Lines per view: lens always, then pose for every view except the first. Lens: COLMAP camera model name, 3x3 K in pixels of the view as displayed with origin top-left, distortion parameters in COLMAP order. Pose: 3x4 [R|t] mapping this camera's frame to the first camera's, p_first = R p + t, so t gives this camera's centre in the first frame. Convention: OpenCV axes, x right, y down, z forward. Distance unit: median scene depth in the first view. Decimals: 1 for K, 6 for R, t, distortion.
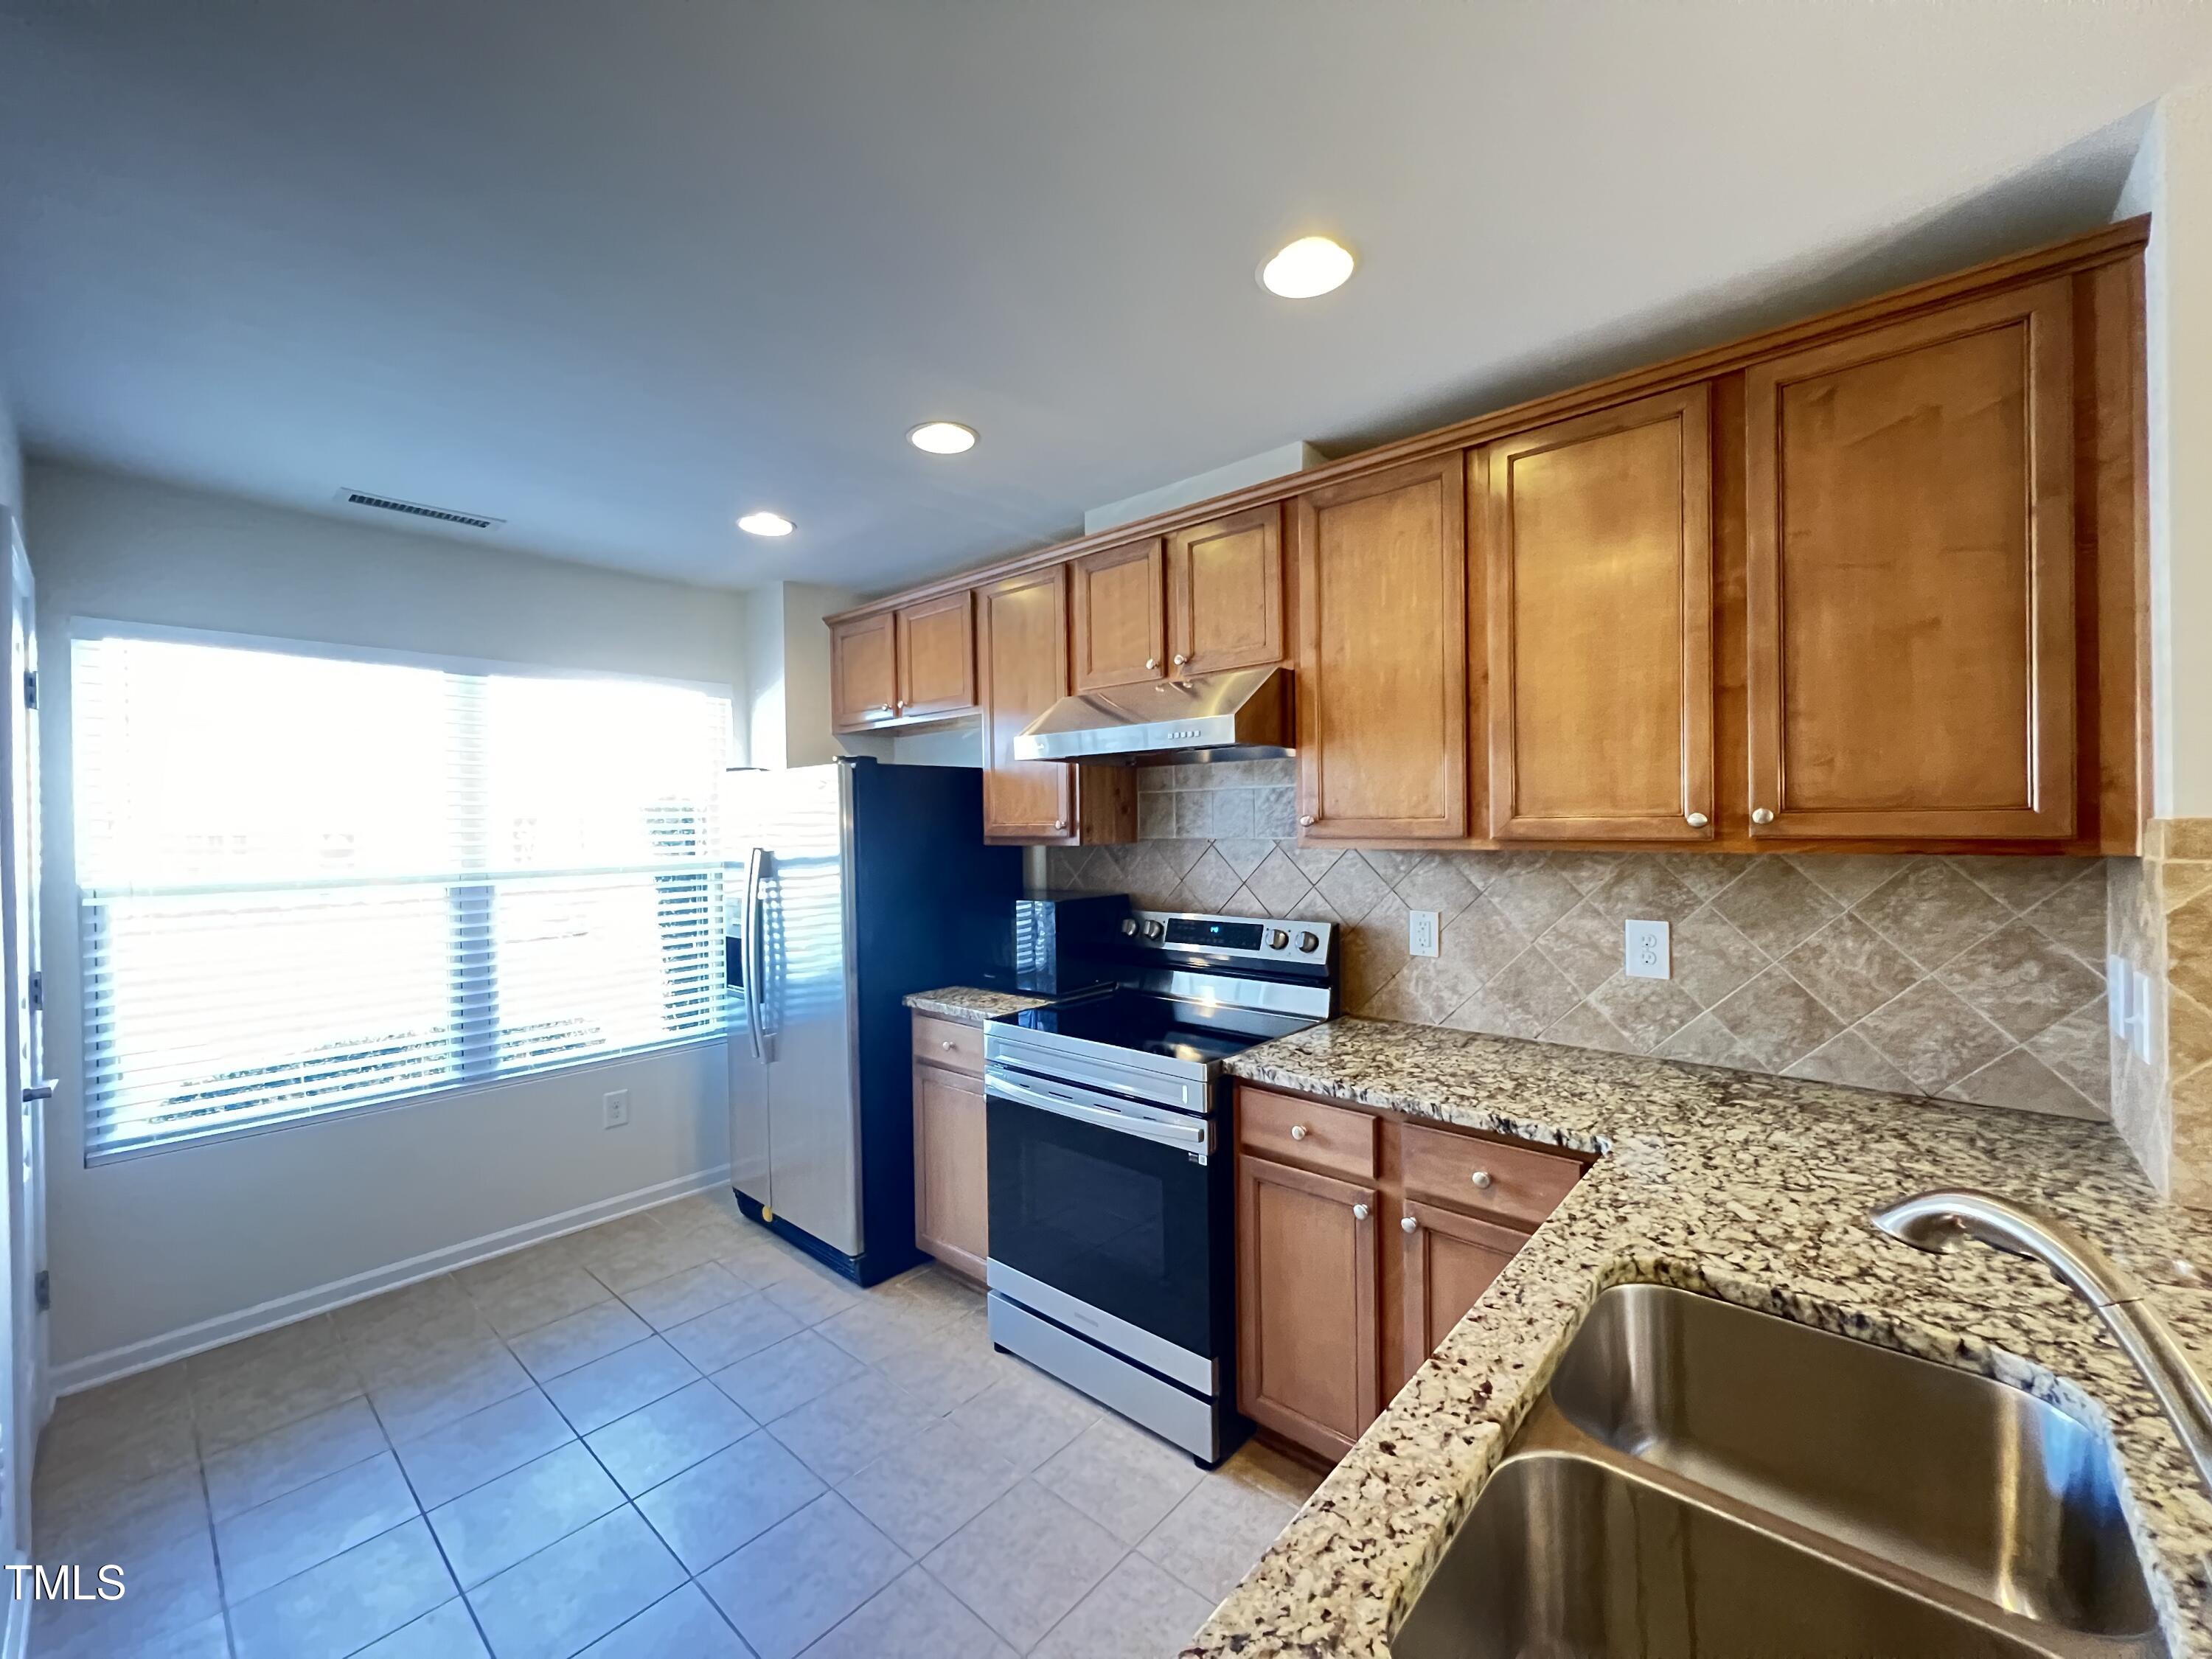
lens RADIAL K [[890.0, 0, 1100.6], [0, 890.0, 823.1], [0, 0, 1]] dist [0.000129, 0.001820]
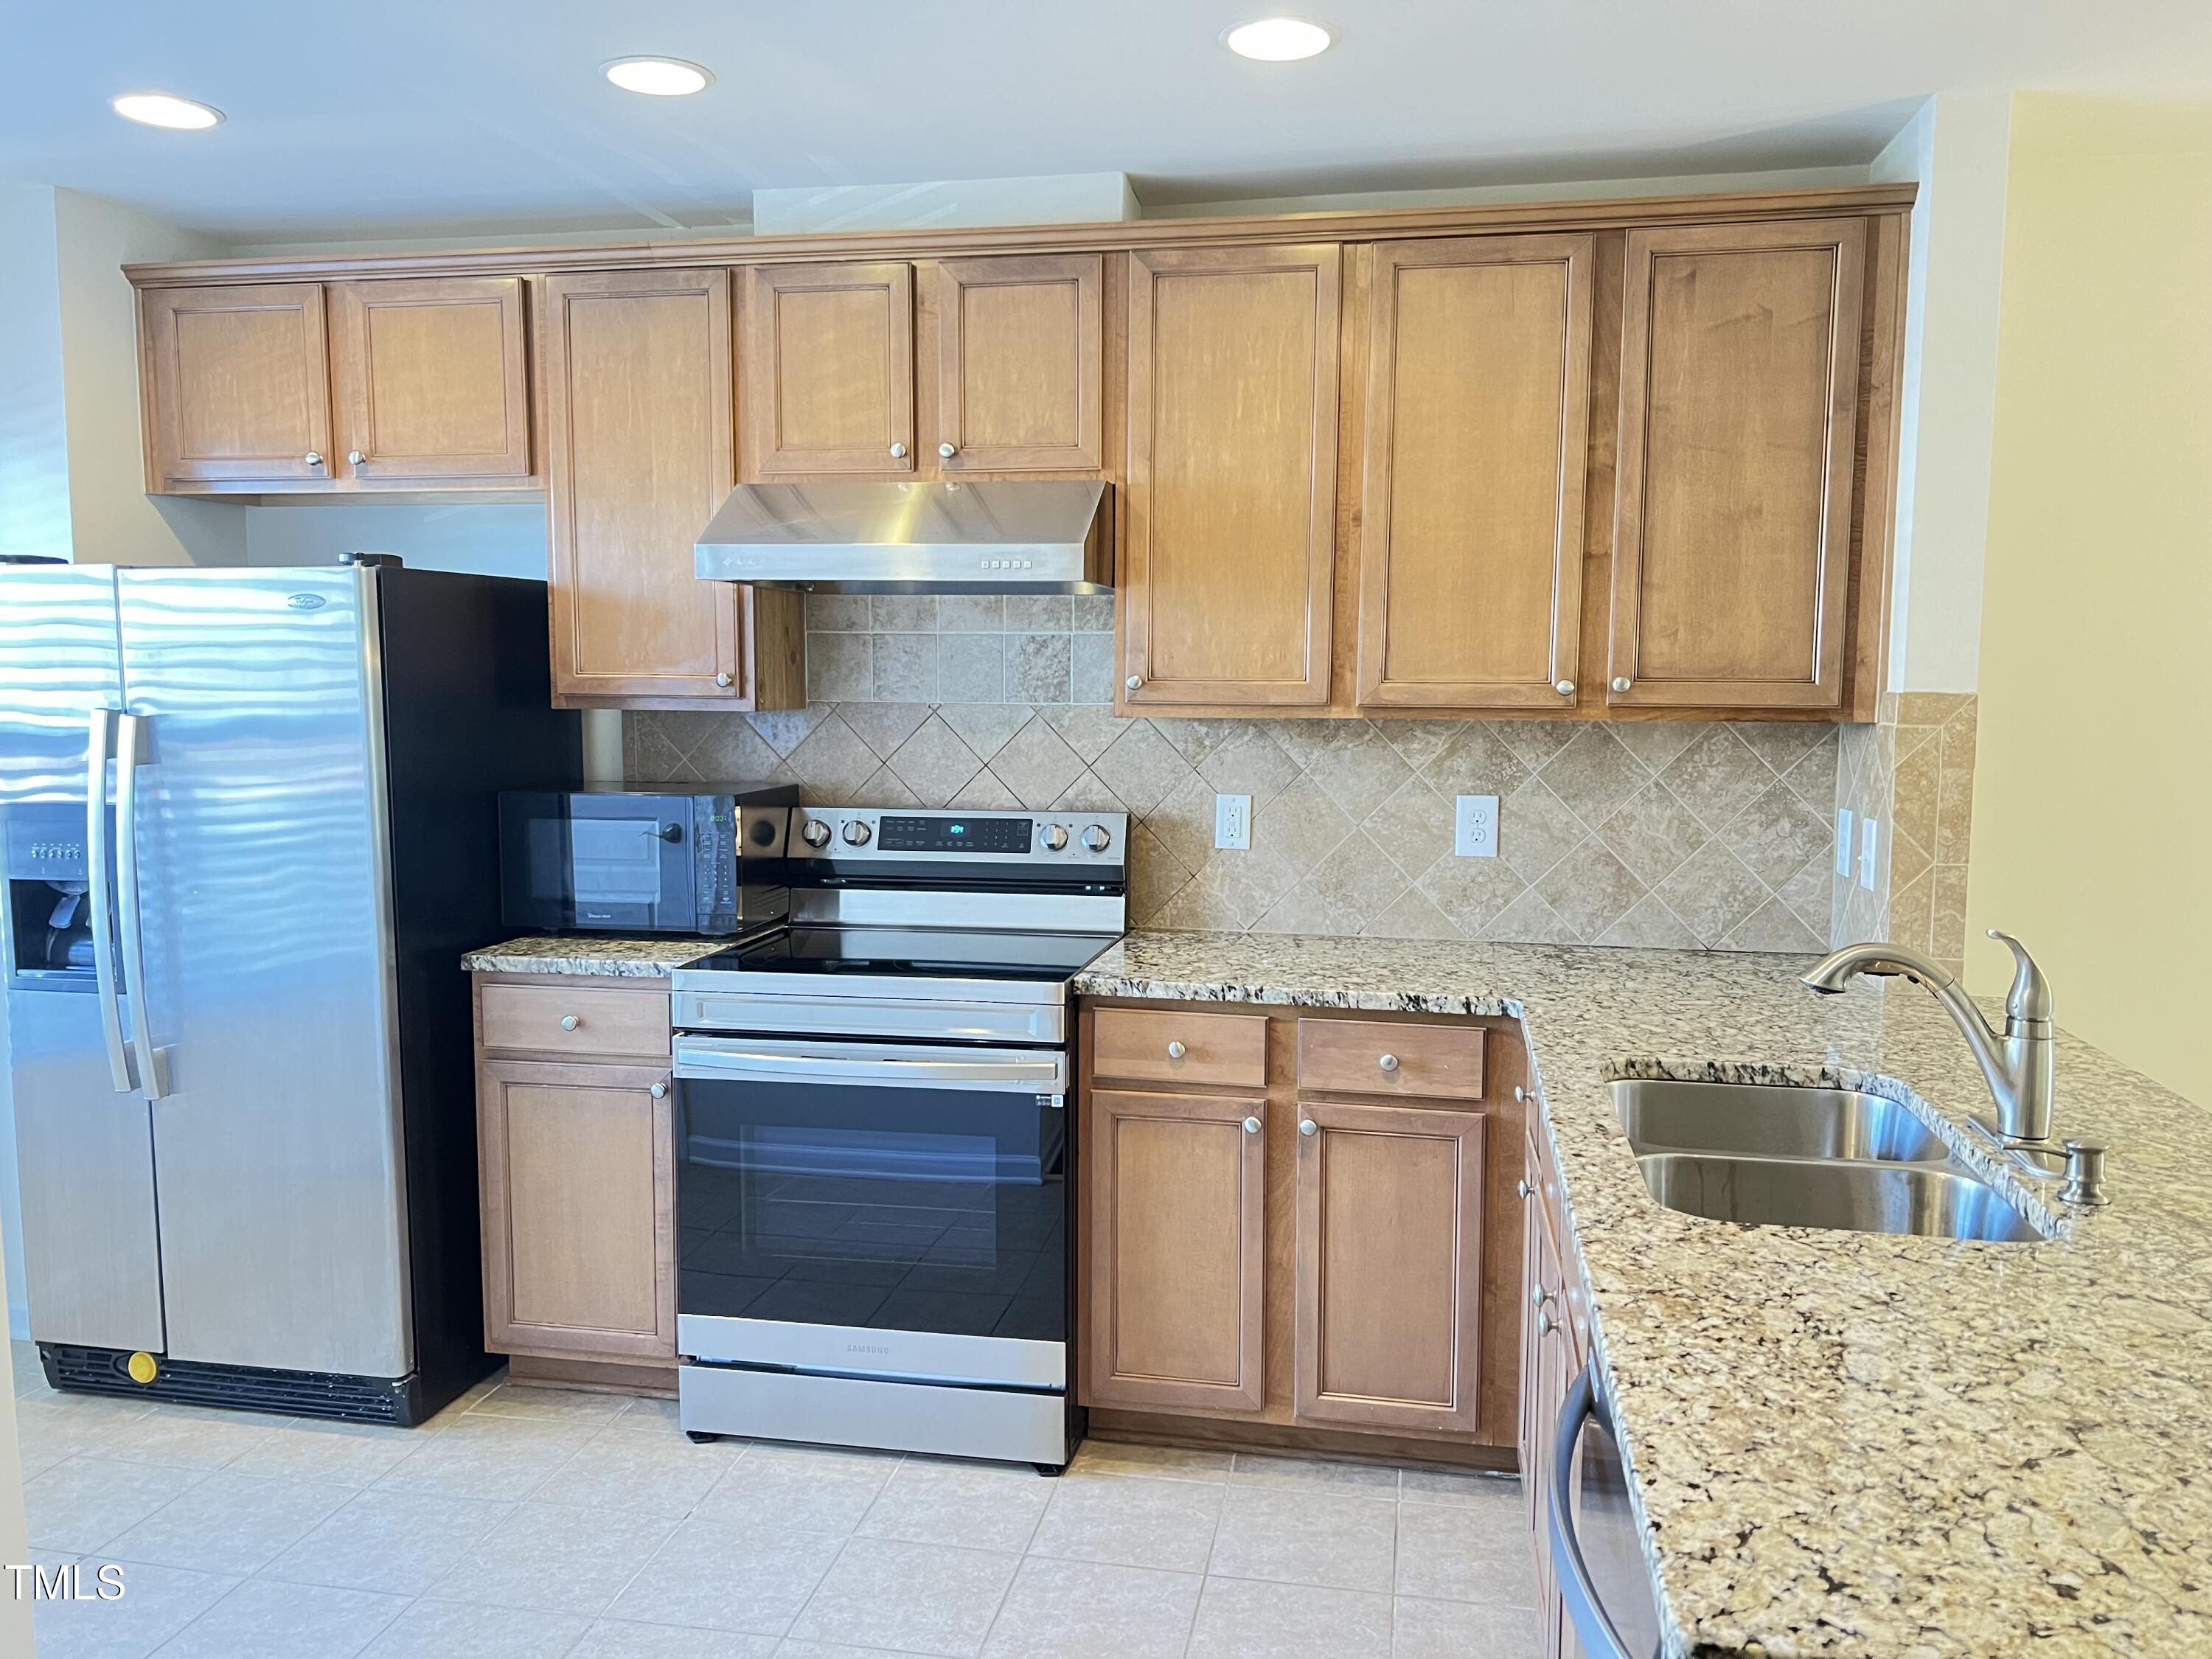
lens RADIAL K [[1668.9, 0, 1101.3], [0, 1668.9, 829.7], [0, 0, 1]] dist [0.059514, -0.046628]
pose [[0.861330, -0.027474, 0.507303, -0.624608], [-0.017547, 0.996332, 0.083751, 0.006266], [-0.507743, -0.081039, 0.857688, -0.304692]]
